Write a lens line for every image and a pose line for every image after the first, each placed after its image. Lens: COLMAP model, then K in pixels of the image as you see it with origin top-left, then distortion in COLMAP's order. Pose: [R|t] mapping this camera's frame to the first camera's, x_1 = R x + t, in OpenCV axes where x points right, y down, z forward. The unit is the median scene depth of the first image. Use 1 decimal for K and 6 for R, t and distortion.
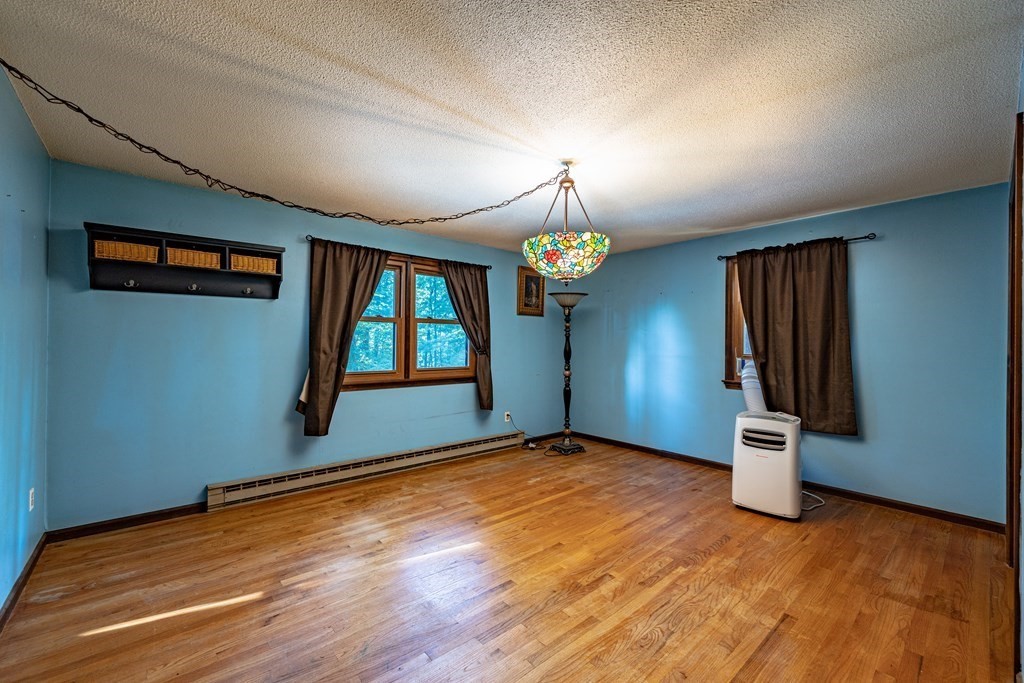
lens RADIAL K [[427.2, 0, 509.1], [0, 427.2, 338.3], [0, 0, 1]] dist [-0.000394, -0.000347]
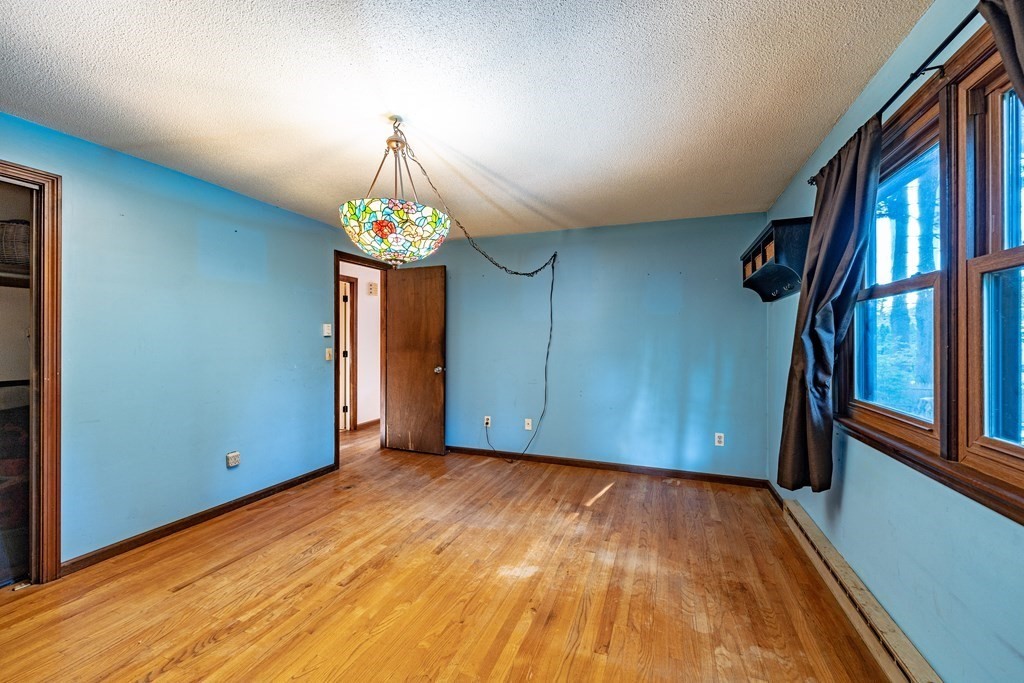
lens RADIAL K [[412.3, 0, 495.4], [0, 412.3, 340.7], [0, 0, 1]] dist [-0.000750, -0.000658]
pose [[-0.895067, -0.011733, -0.445777, 0.247287], [-0.006501, 0.999891, -0.013264, 0.017430], [0.445884, -0.008975, -0.895046, 1.417172]]
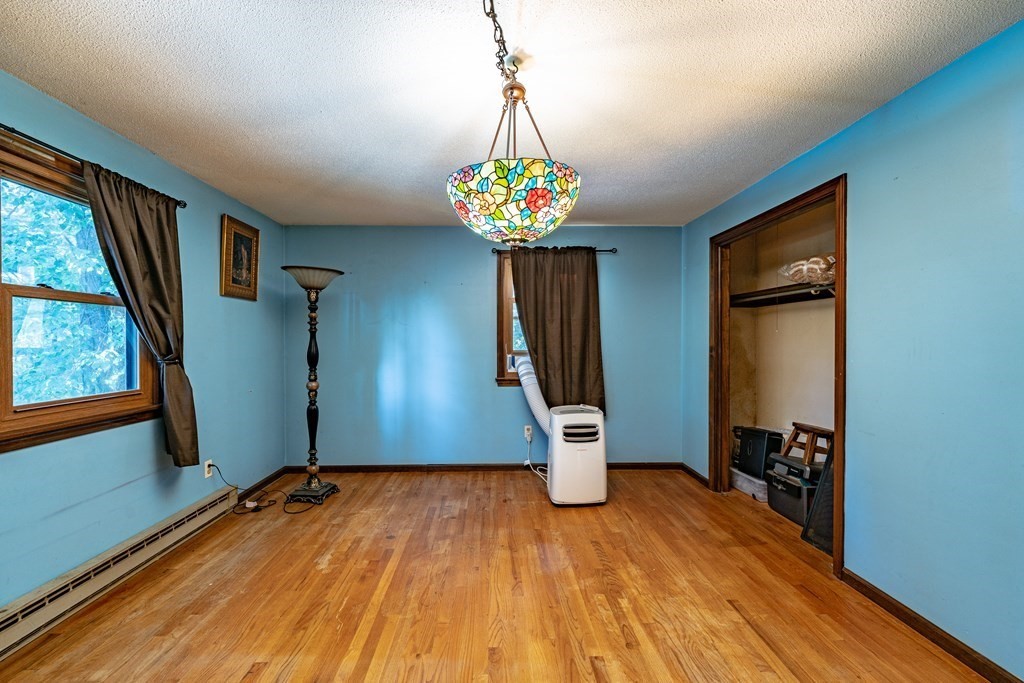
lens RADIAL K [[430.8, 0, 506.8], [0, 430.8, 343.3], [0, 0, 1]] dist [-0.000295, -0.000443]
pose [[0.633057, -0.014188, 0.773975, -0.302994], [0.001265, 0.999850, 0.017294, 0.003217], [-0.774104, -0.009969, 0.632980, 0.472111]]
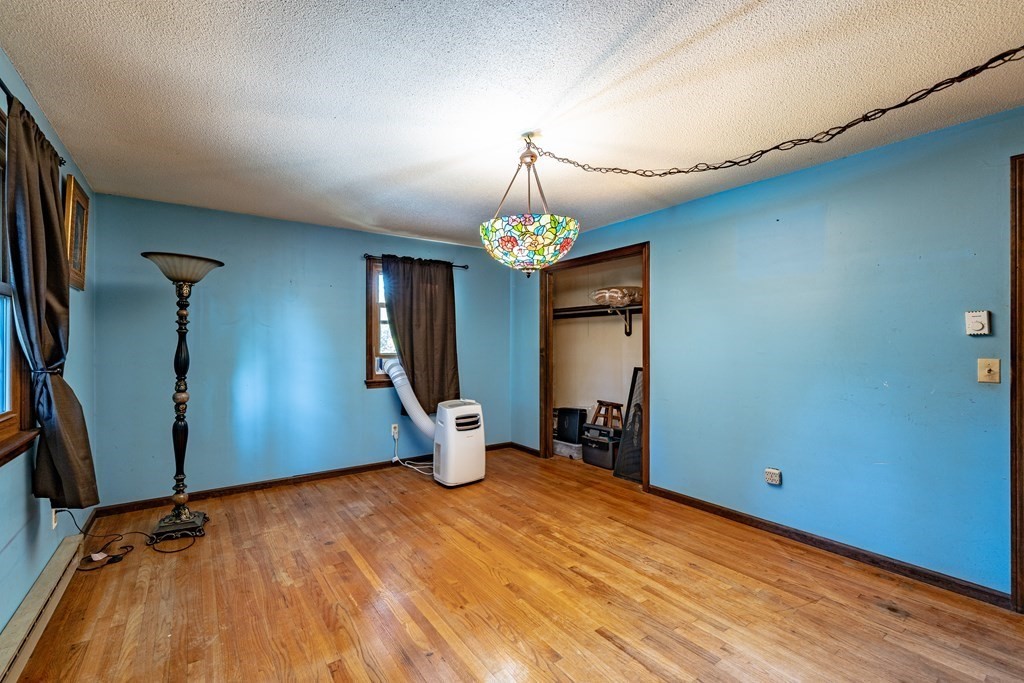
lens RADIAL K [[433.4, 0, 492.0], [0, 433.4, 342.5], [0, 0, 1]] dist [-0.000064, -0.000261]
pose [[0.109881, -0.005039, 0.993932, -0.593007], [-0.006218, 0.999964, 0.005757, 0.003552], [-0.993925, -0.006813, 0.109846, 0.776043]]
